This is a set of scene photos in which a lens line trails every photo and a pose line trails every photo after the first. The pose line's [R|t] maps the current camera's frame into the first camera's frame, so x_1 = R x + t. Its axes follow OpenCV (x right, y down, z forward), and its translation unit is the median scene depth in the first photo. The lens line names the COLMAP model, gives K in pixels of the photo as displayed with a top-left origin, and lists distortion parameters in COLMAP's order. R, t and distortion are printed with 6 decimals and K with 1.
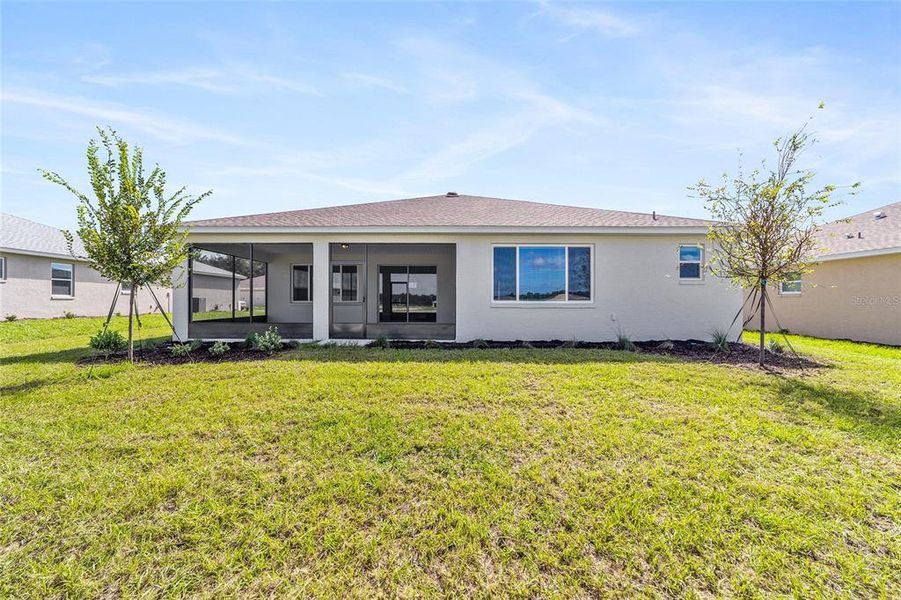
lens RADIAL K [[344.0, 0, 445.2], [0, 344.0, 299.8], [0, 0, 1]] dist [-0.000581, 0.000314]
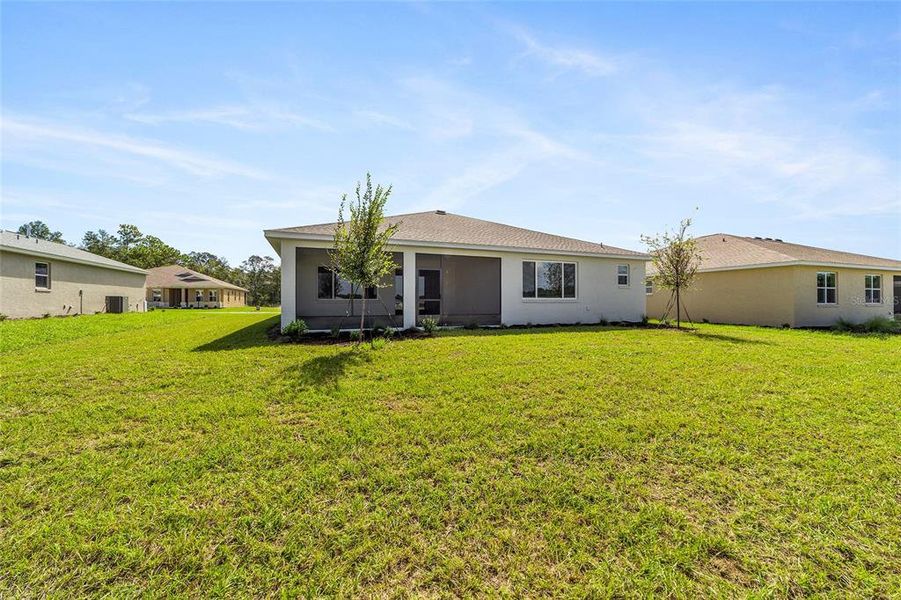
lens RADIAL K [[344.0, 0, 445.2], [0, 344.0, 299.8], [0, 0, 1]] dist [-0.000581, 0.000314]
pose [[0.931132, -0.000057, 0.364682, -0.708273], [0.001035, 0.999996, -0.002486, 0.015165], [-0.364680, 0.002692, 0.931129, -0.252016]]
